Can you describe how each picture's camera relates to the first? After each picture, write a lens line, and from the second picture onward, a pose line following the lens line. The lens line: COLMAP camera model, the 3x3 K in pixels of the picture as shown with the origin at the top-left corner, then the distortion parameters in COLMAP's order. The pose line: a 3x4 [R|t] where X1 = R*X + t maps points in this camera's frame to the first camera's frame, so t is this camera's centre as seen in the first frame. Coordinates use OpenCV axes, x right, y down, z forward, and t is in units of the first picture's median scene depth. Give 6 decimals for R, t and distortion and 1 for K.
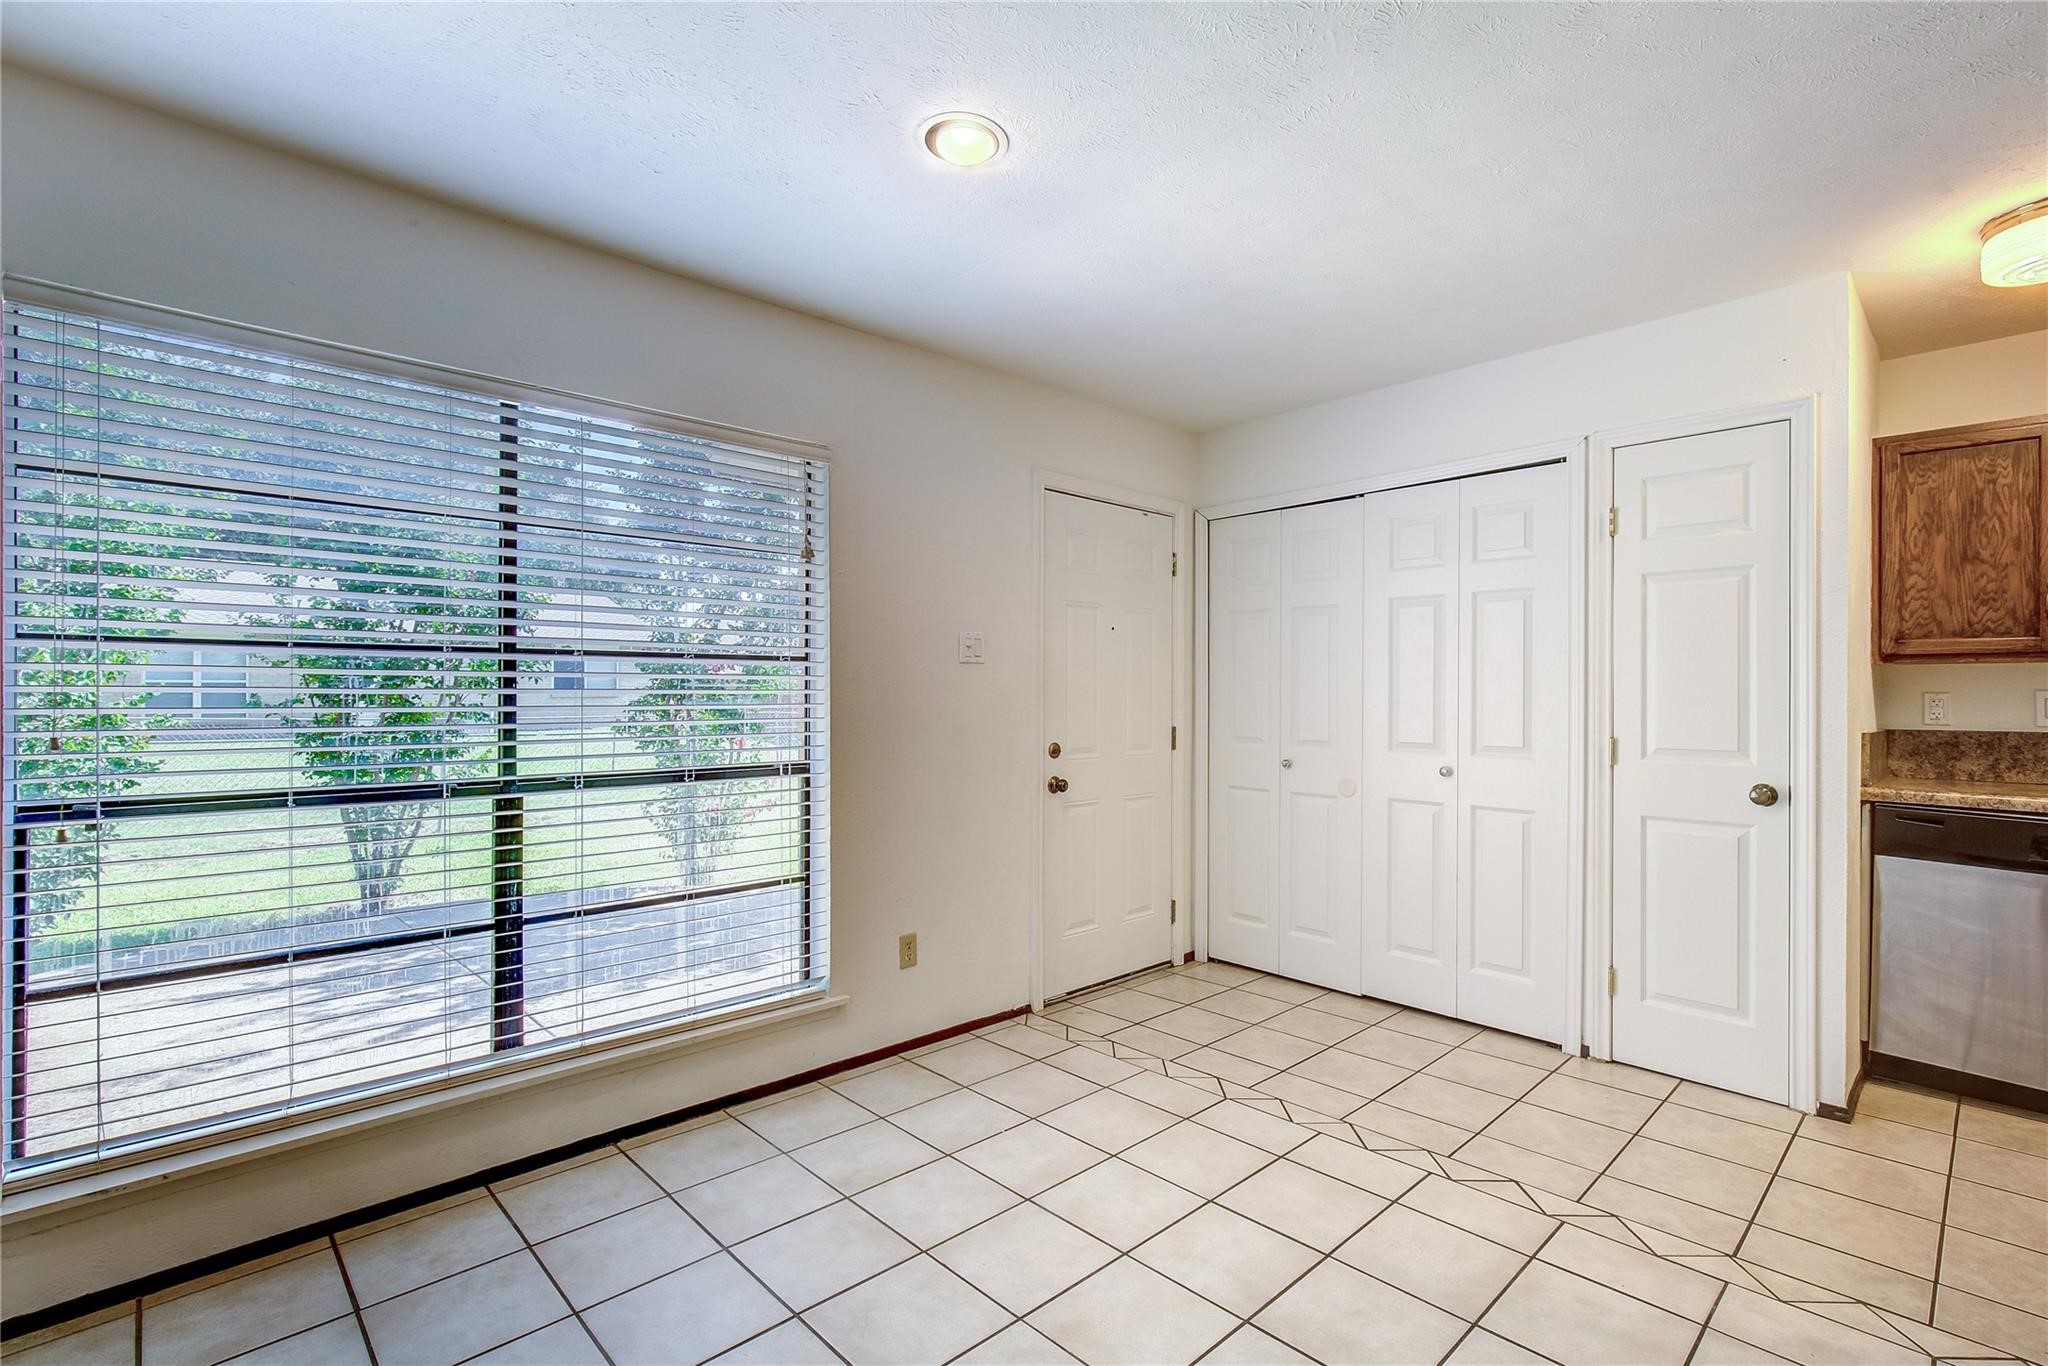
lens RADIAL K [[926.2, 0, 1091.2], [0, 926.2, 695.3], [0, 0, 1]] dist [-0.005365, 0.004723]
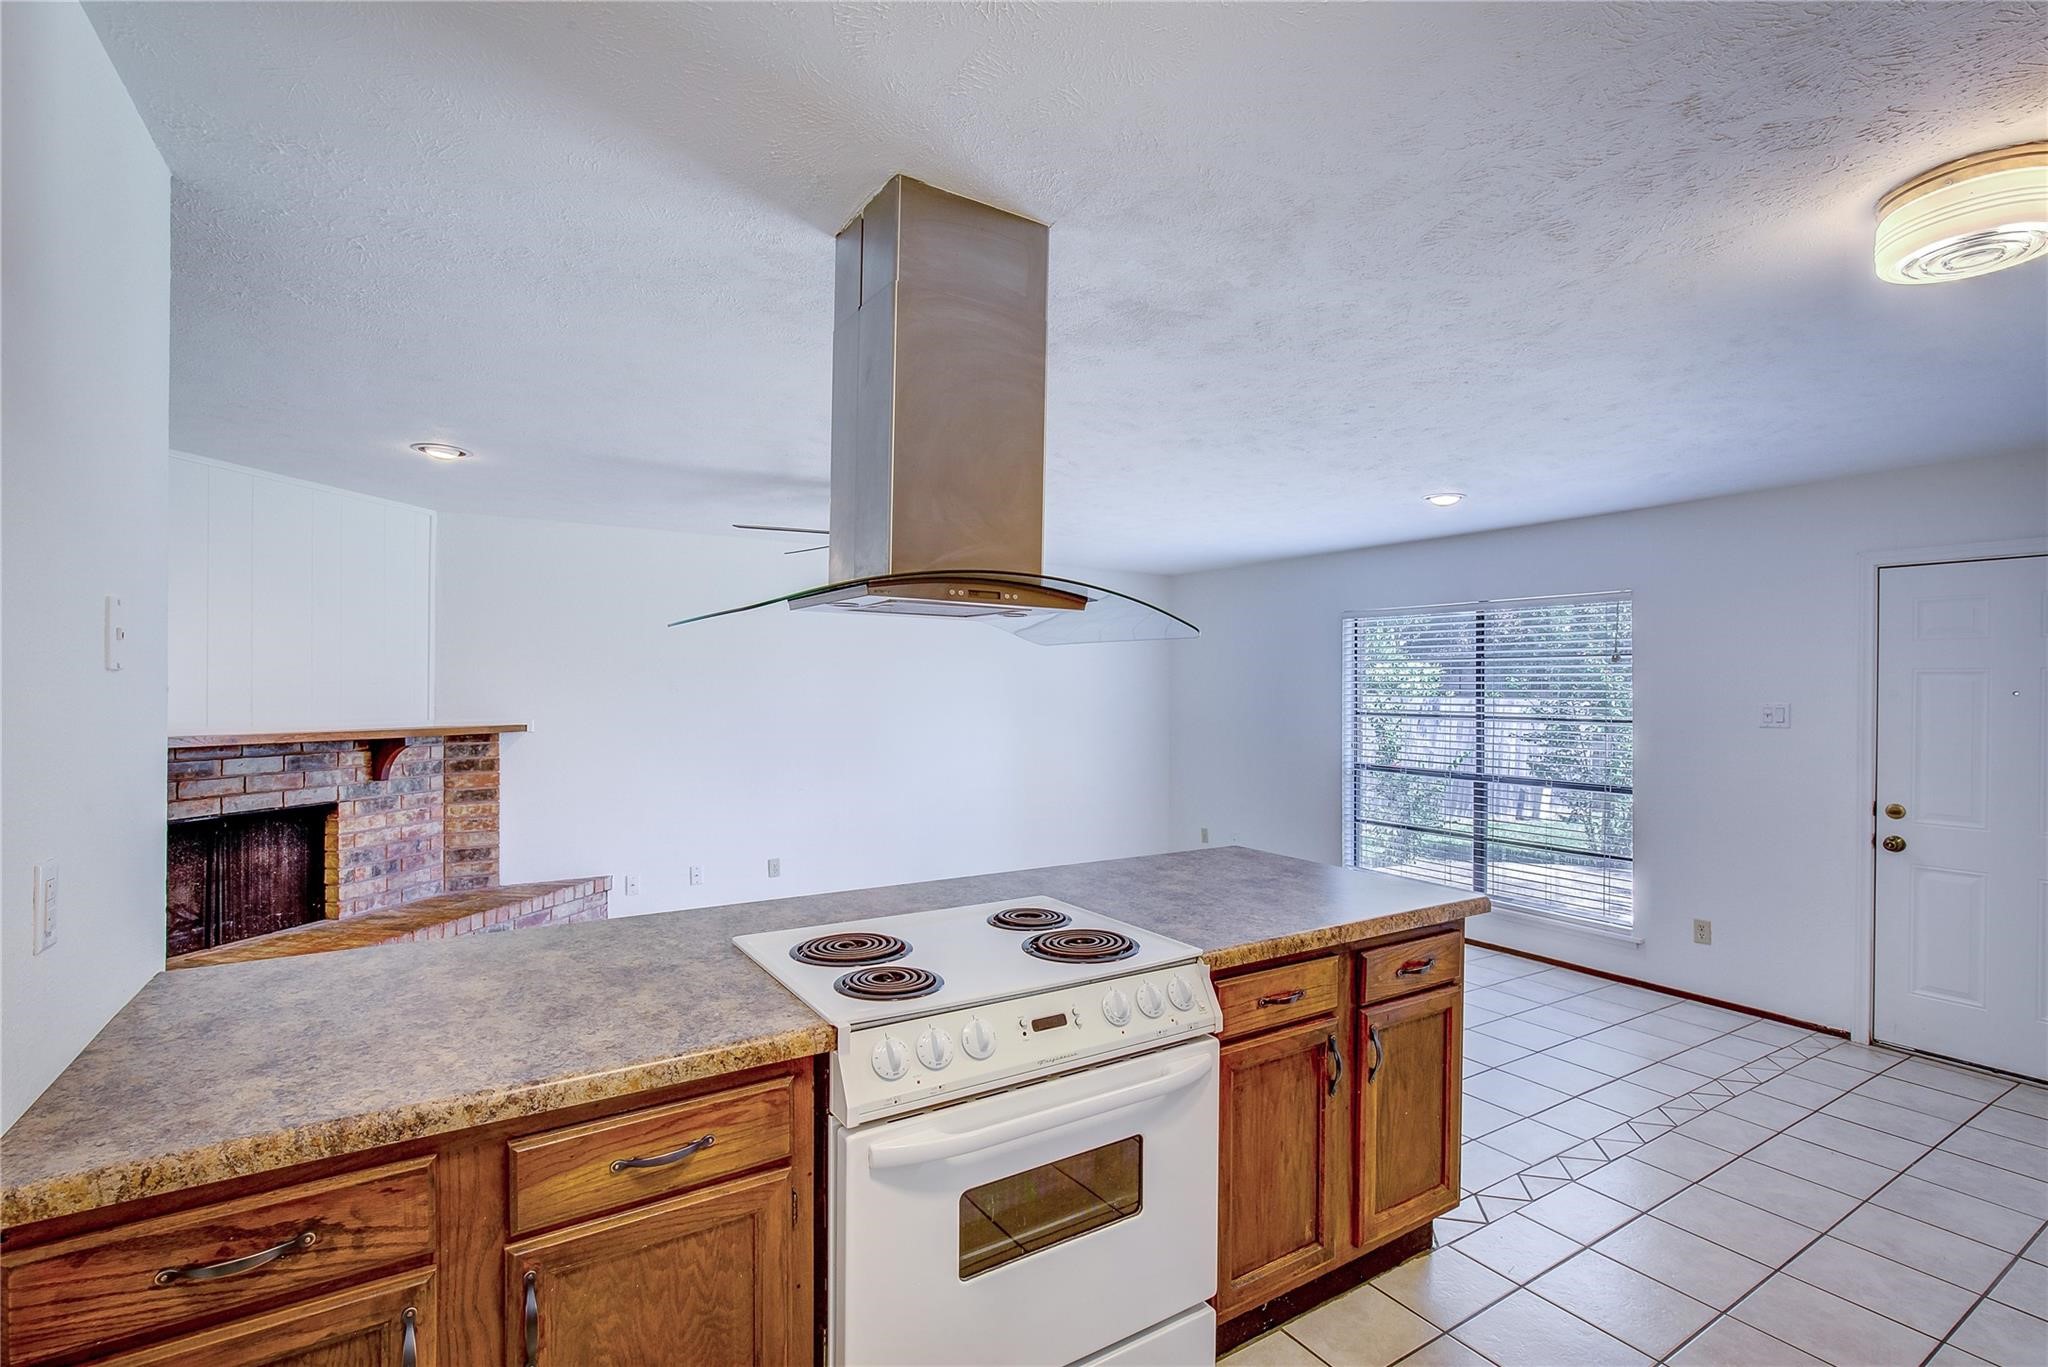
lens RADIAL K [[926.2, 0, 1016.0], [0, 926.2, 690.8], [0, 0, 1]] dist [-0.005365, 0.004723]
pose [[-0.225482, -0.004176, -0.974238, 1.532585], [-0.003202, 0.999989, -0.003546, -0.084140], [0.974242, 0.002320, -0.225492, 0.360246]]
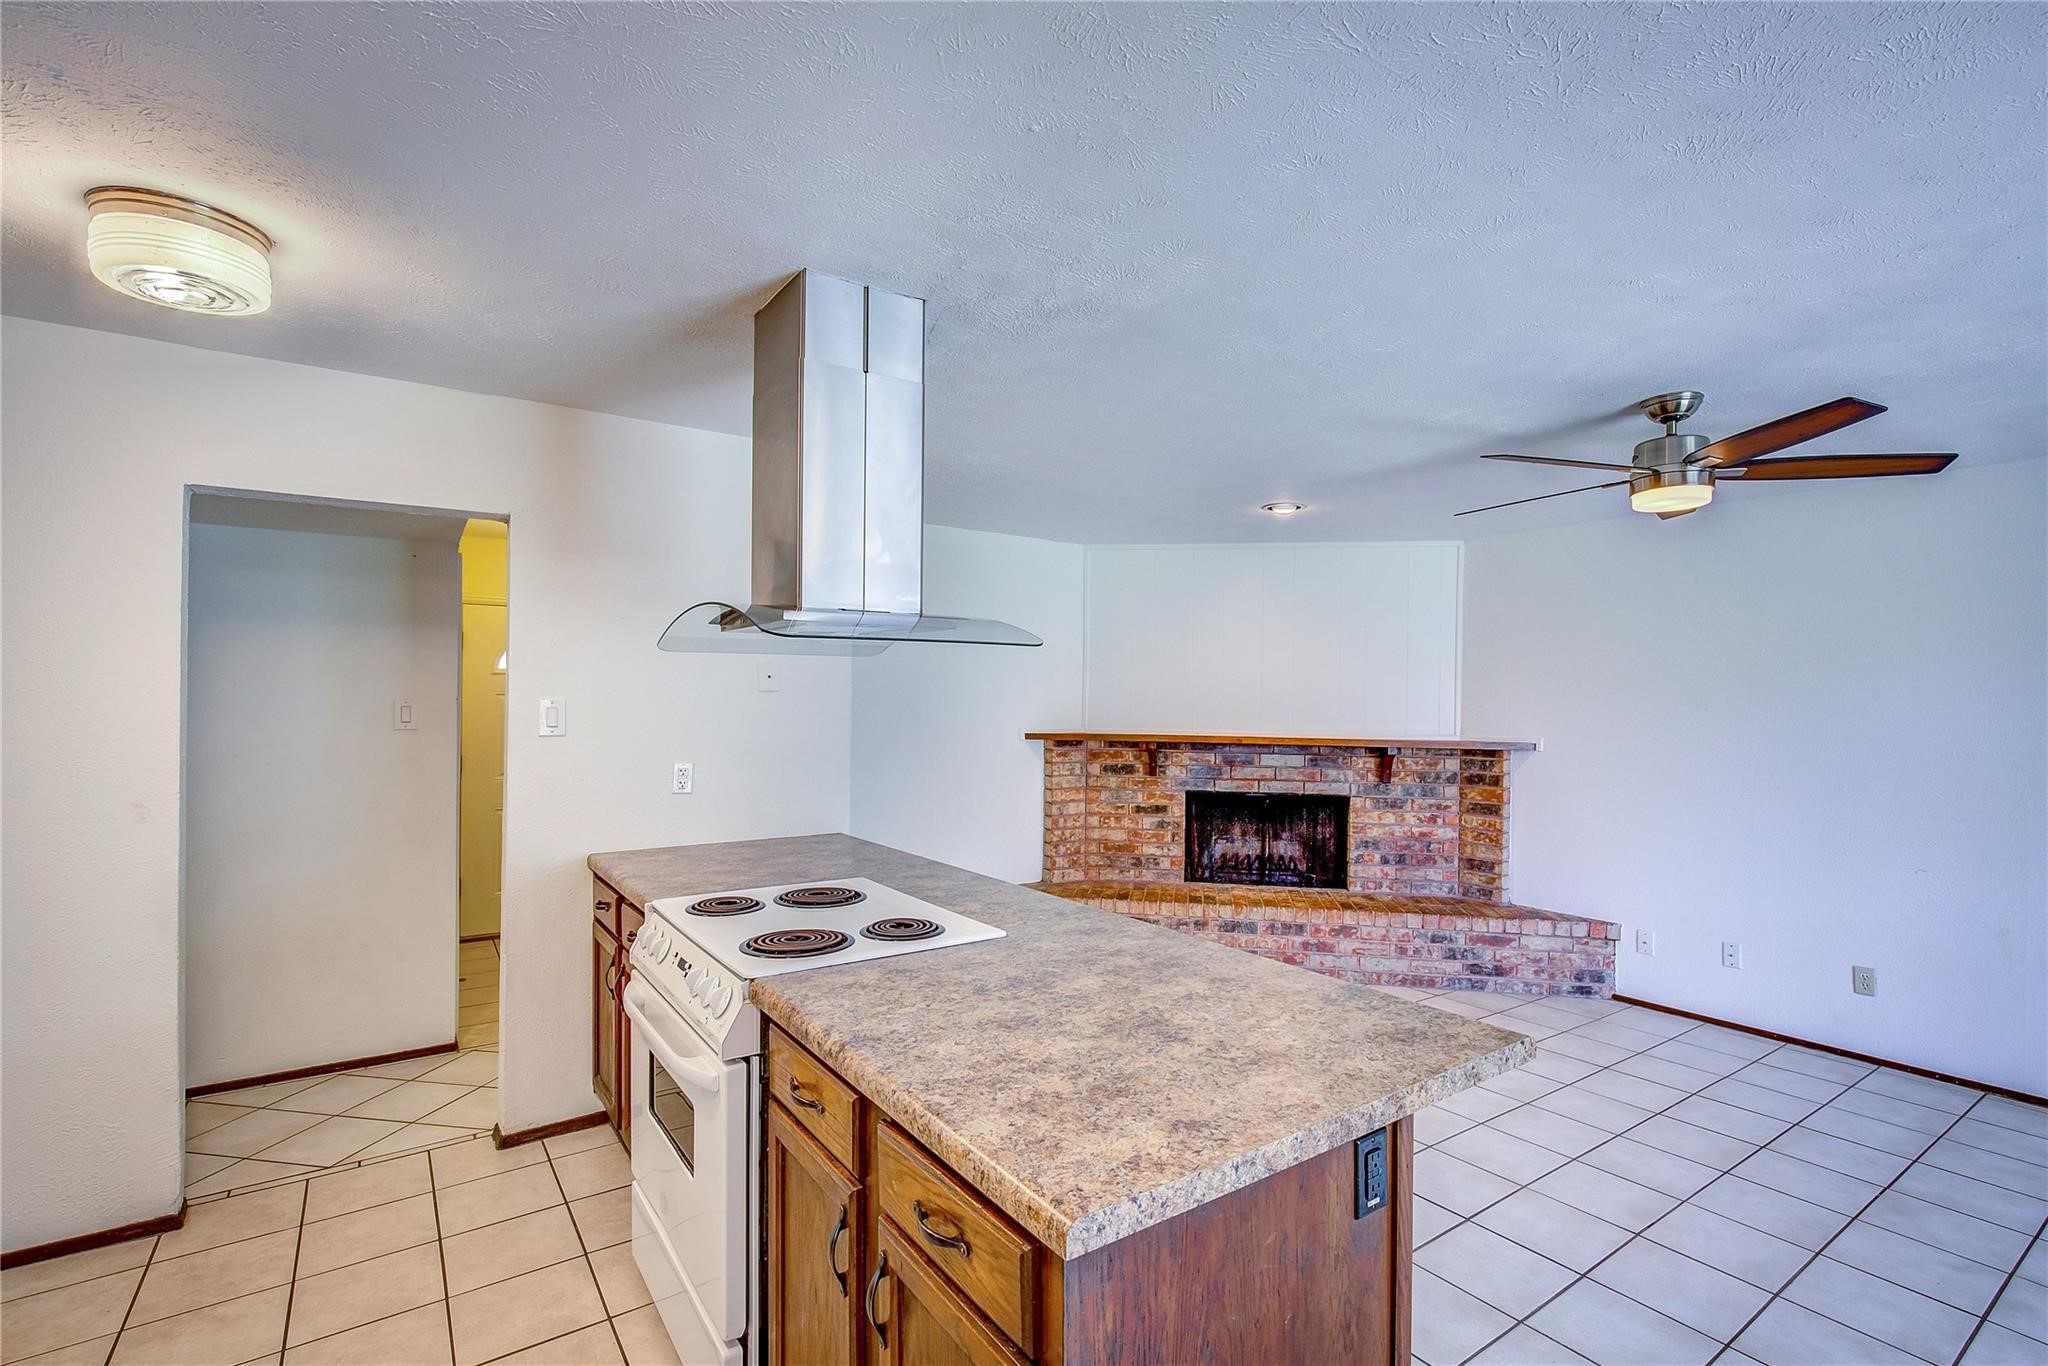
lens RADIAL K [[926.2, 0, 1032.2], [0, 926.2, 709.0], [0, 0, 1]] dist [-0.005365, 0.004723]
pose [[-0.983336, -0.012423, 0.181372, 0.616625], [-0.011324, 0.999911, 0.007090, -0.086090], [-0.181443, 0.004918, -0.983389, 0.886406]]
